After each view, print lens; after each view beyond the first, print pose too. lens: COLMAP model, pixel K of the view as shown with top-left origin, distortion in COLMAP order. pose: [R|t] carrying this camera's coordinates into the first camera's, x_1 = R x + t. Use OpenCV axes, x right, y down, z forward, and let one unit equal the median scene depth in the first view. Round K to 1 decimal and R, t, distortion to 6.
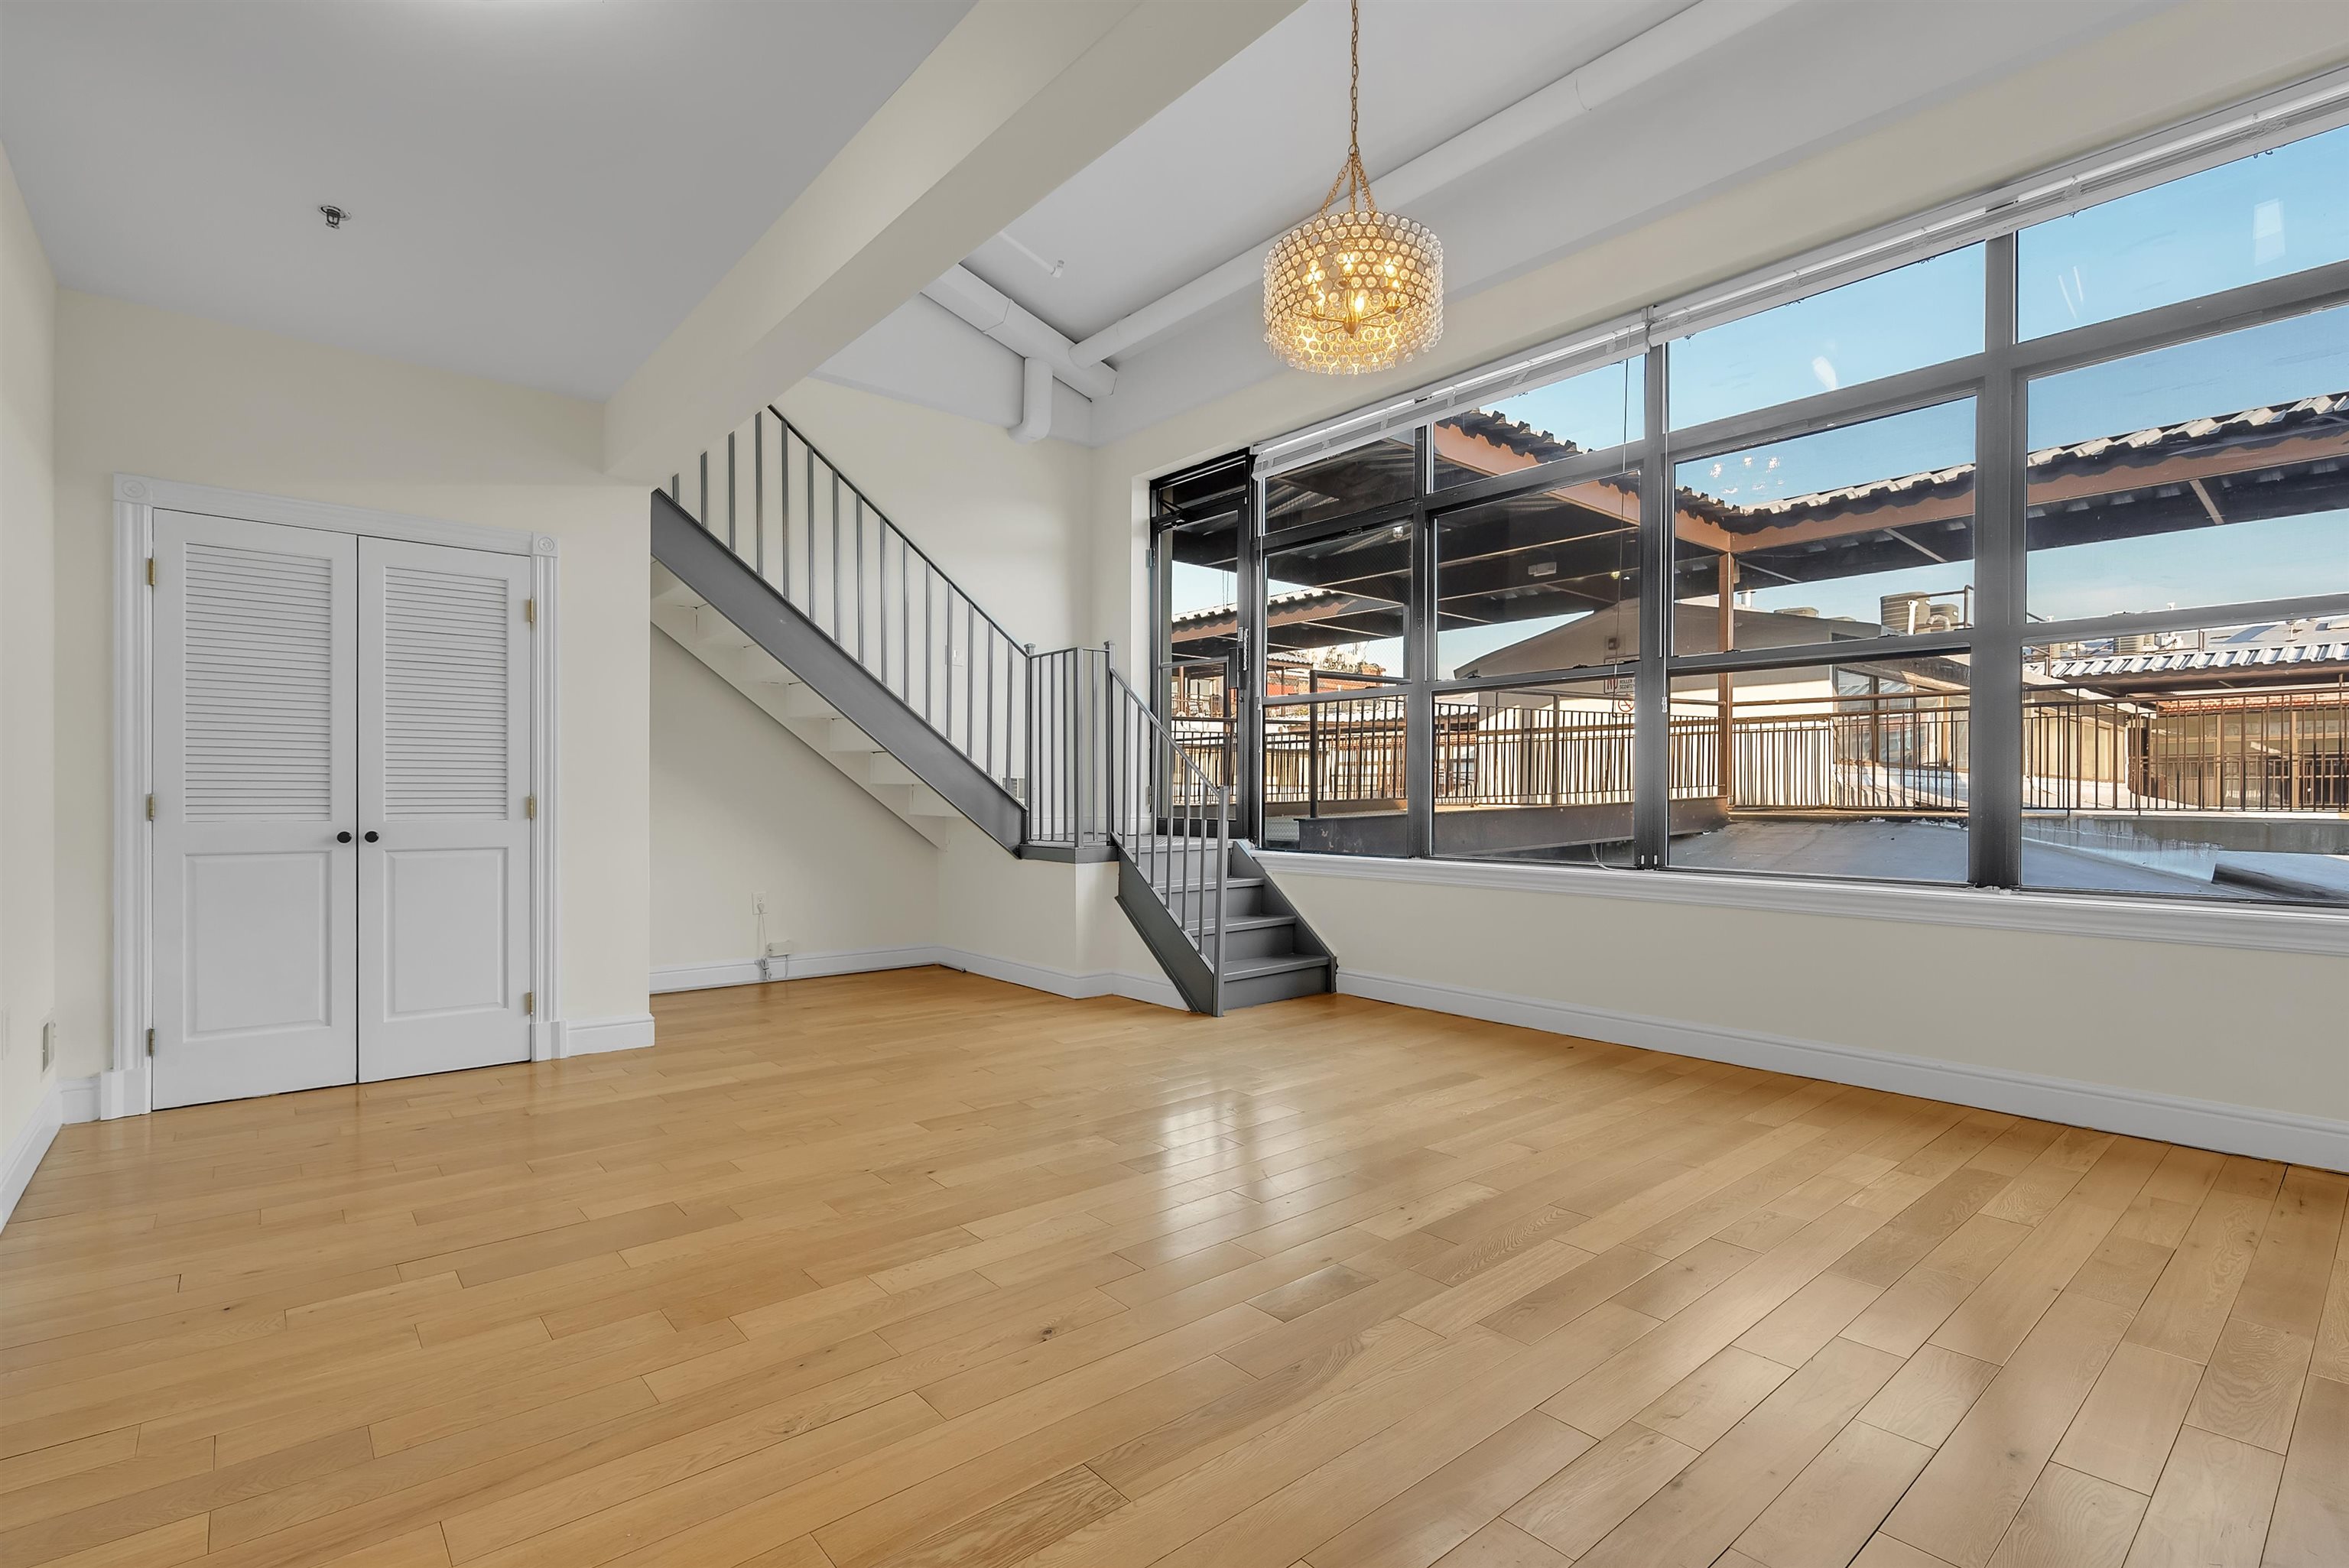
lens RADIAL K [[1090.5, 0, 1178.1], [0, 1090.5, 798.4], [0, 0, 1]] dist [-0.007087, 0.005038]
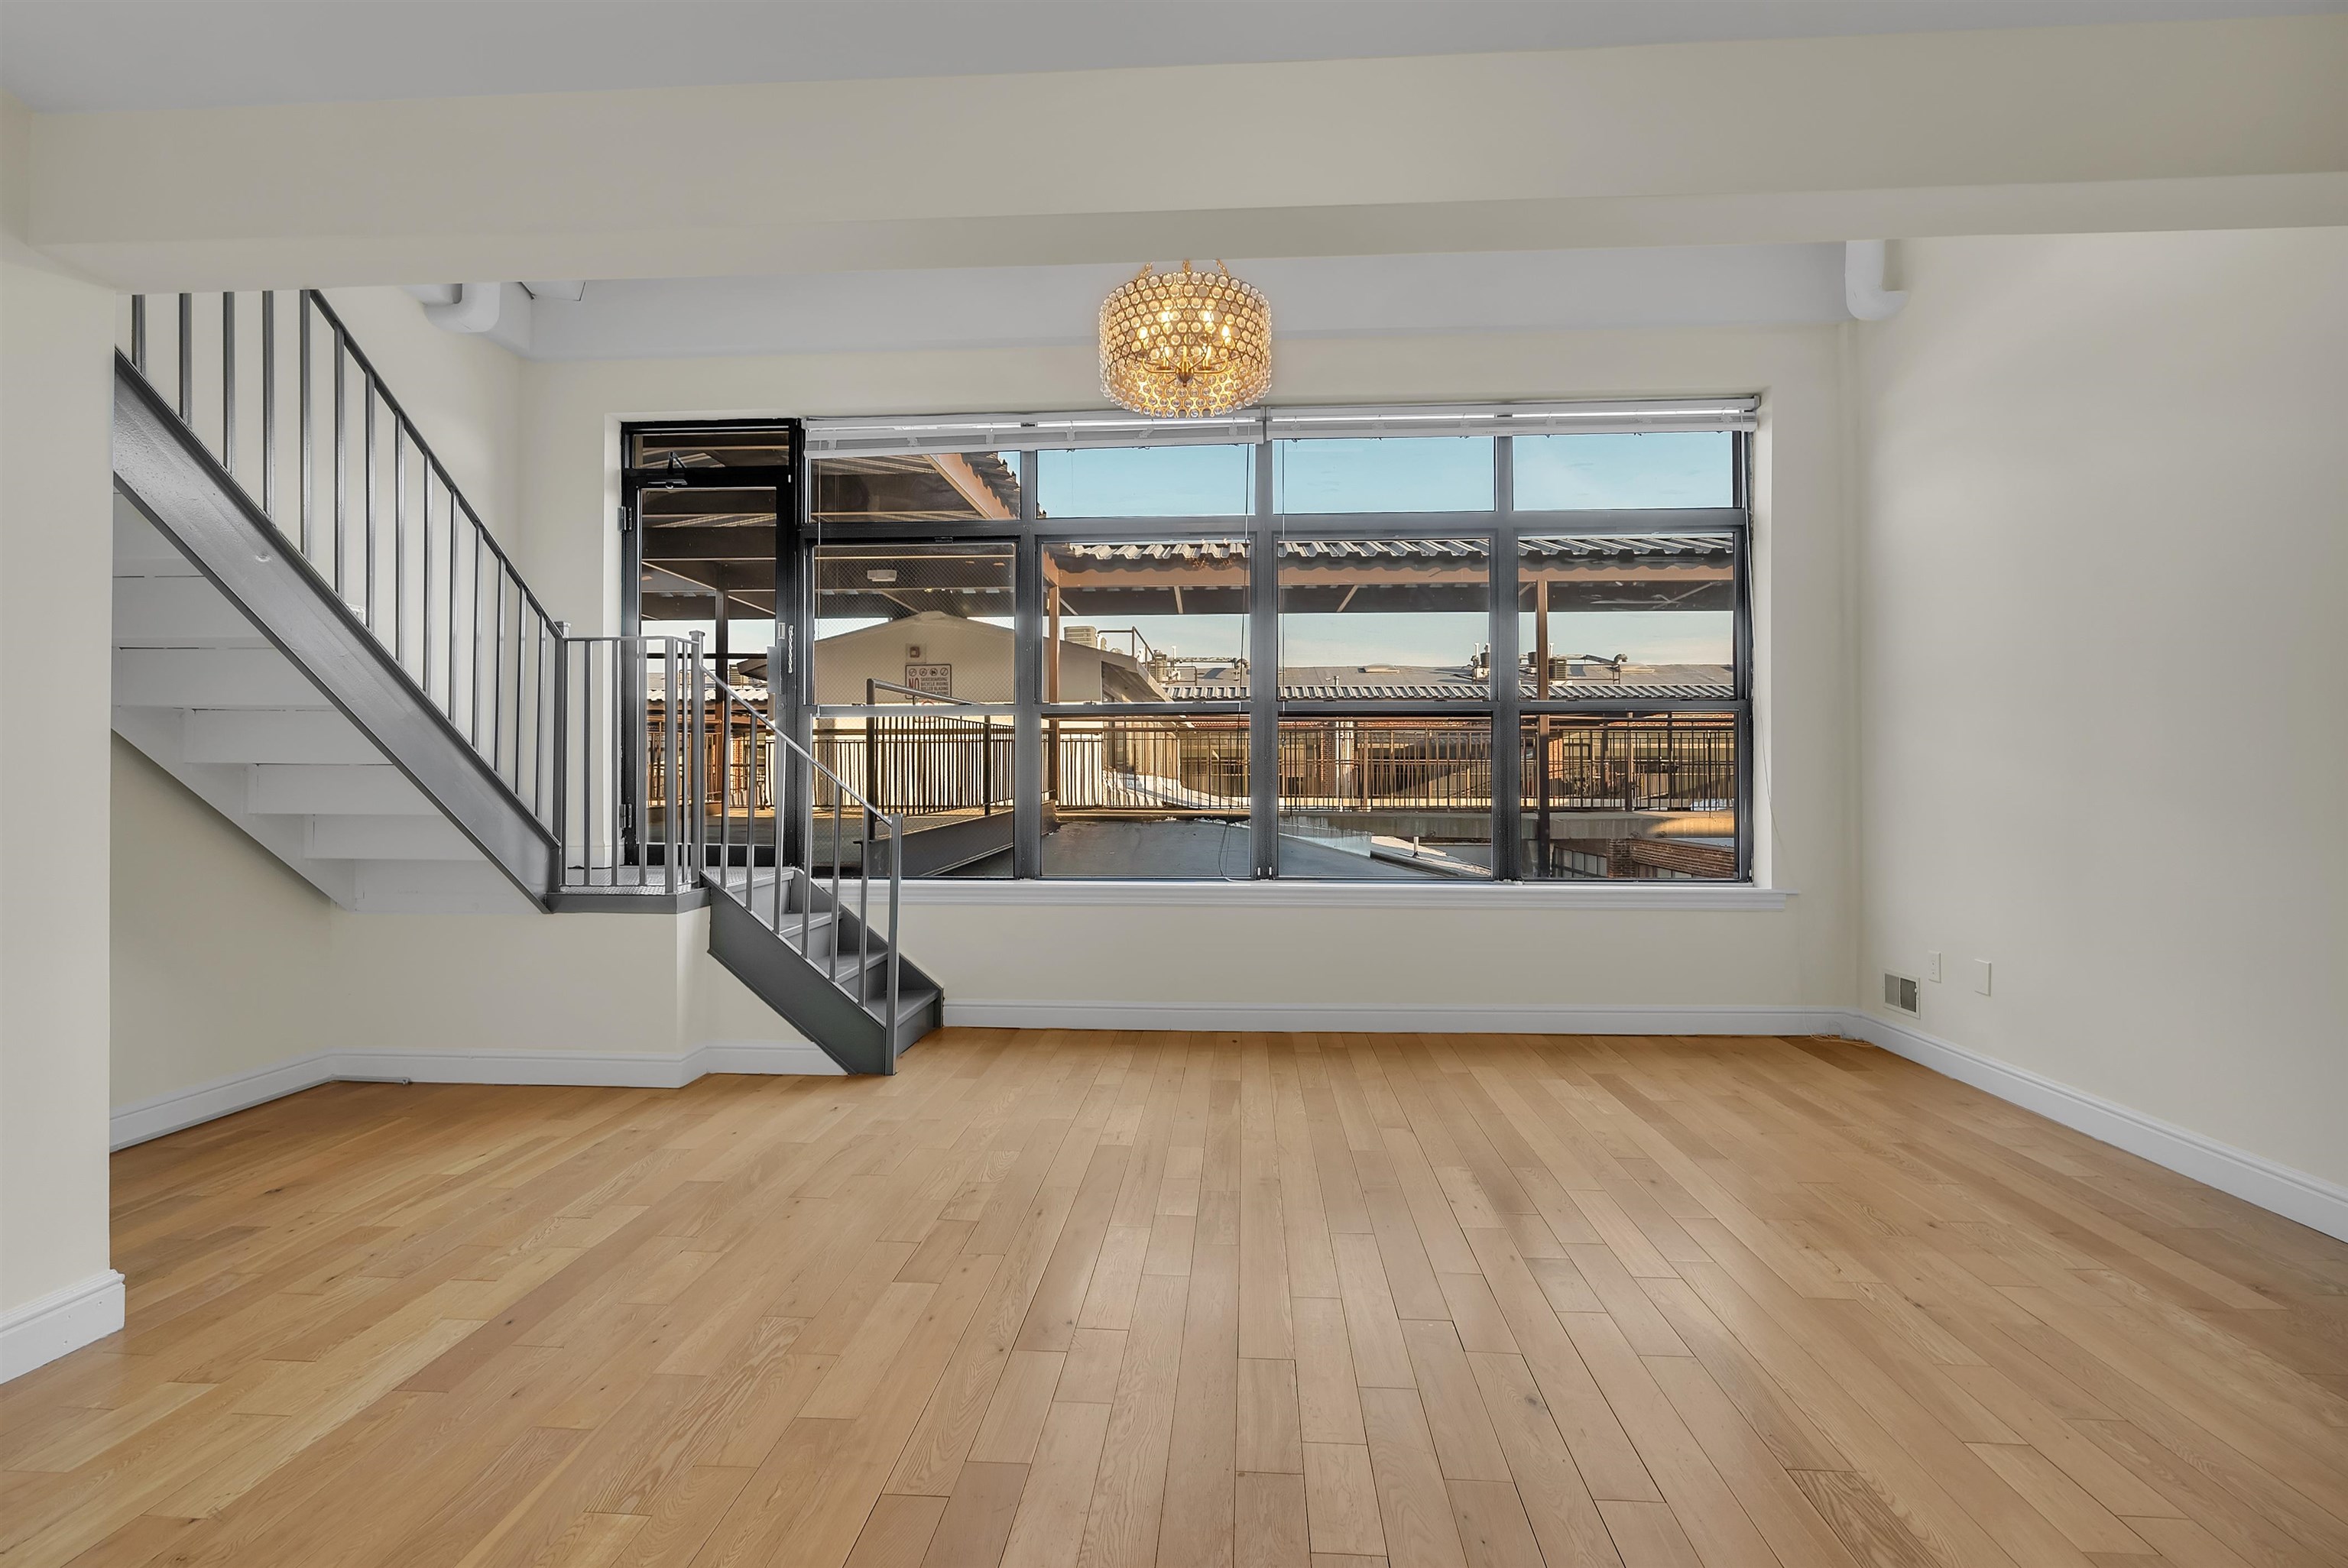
lens RADIAL K [[1090.0, 0, 1179.0], [0, 1090.0, 776.7], [0, 0, 1]] dist [-0.007087, 0.005038]
pose [[0.696031, 0.003195, 0.718005, -0.541577], [0.003027, 0.999968, -0.007383, -0.042451], [-0.718006, 0.007312, 0.695999, 0.265454]]
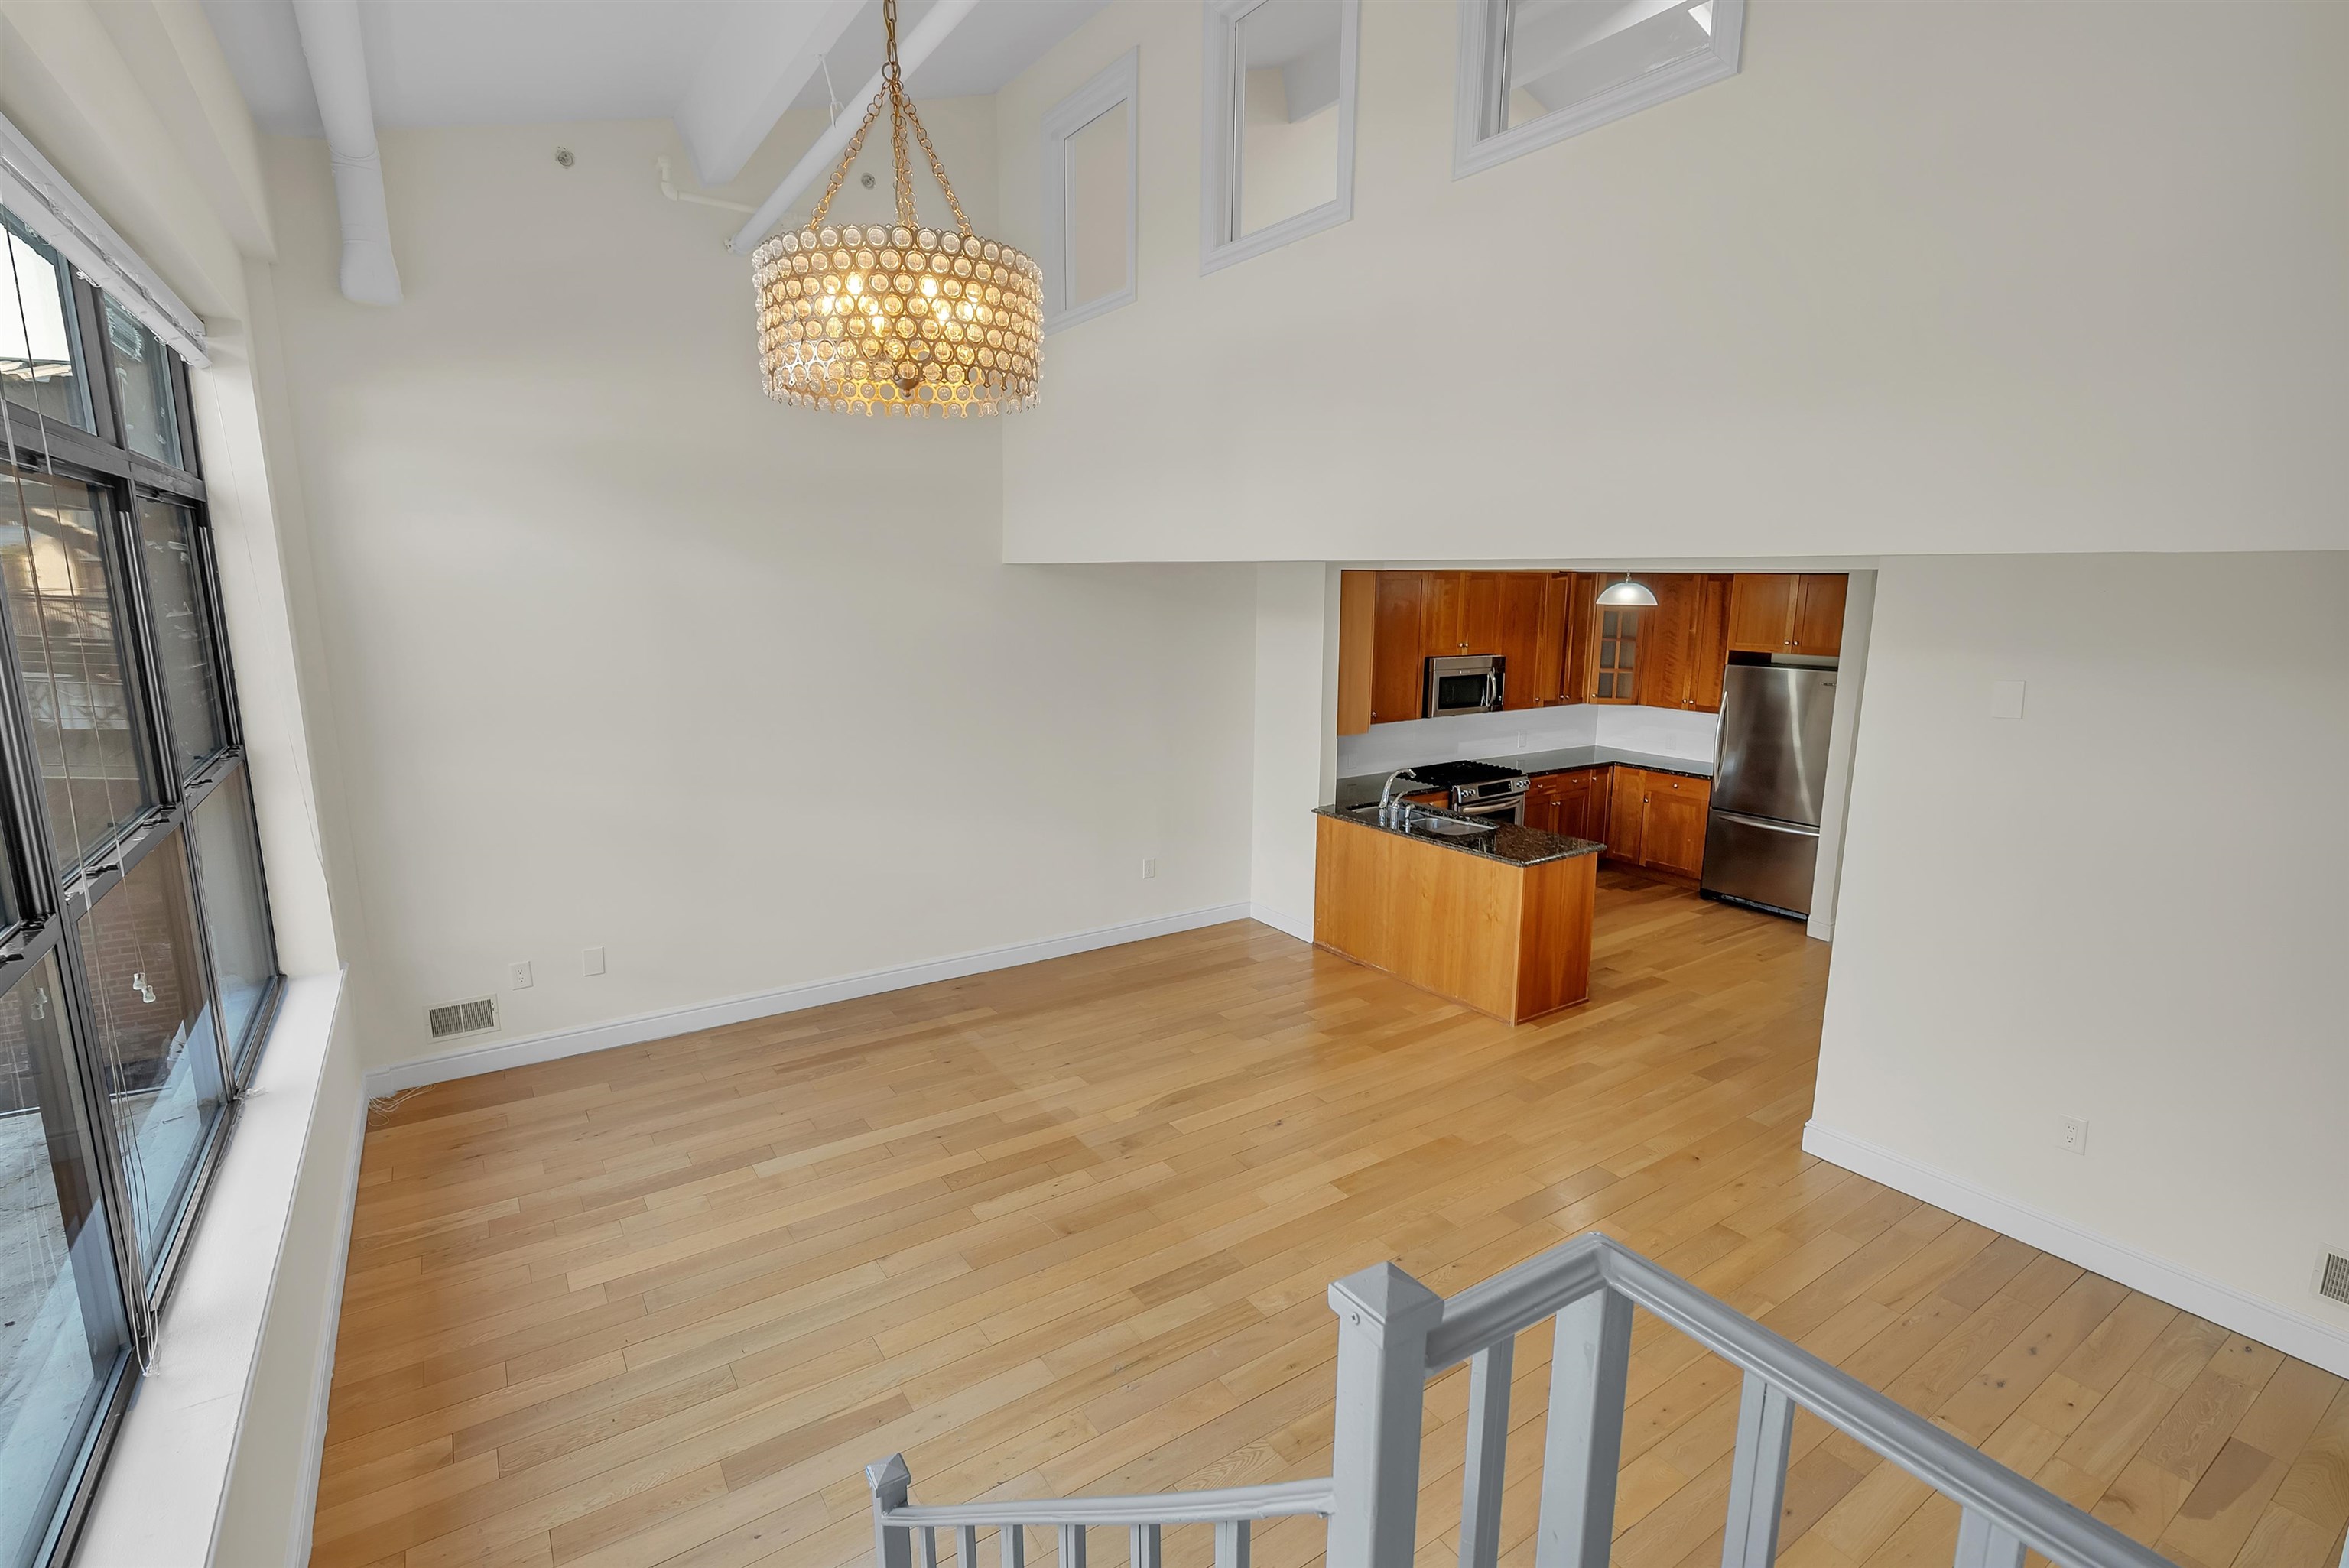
lens RADIAL K [[1090.5, 0, 1179.1], [0, 1090.5, 790.3], [0, 0, 1]] dist [-0.007087, 0.005038]
pose [[-0.993192, -0.032277, 0.111926, -0.072266], [-0.009965, 0.980866, 0.194431, -0.294587], [-0.116060, 0.191992, -0.974510, 1.519024]]
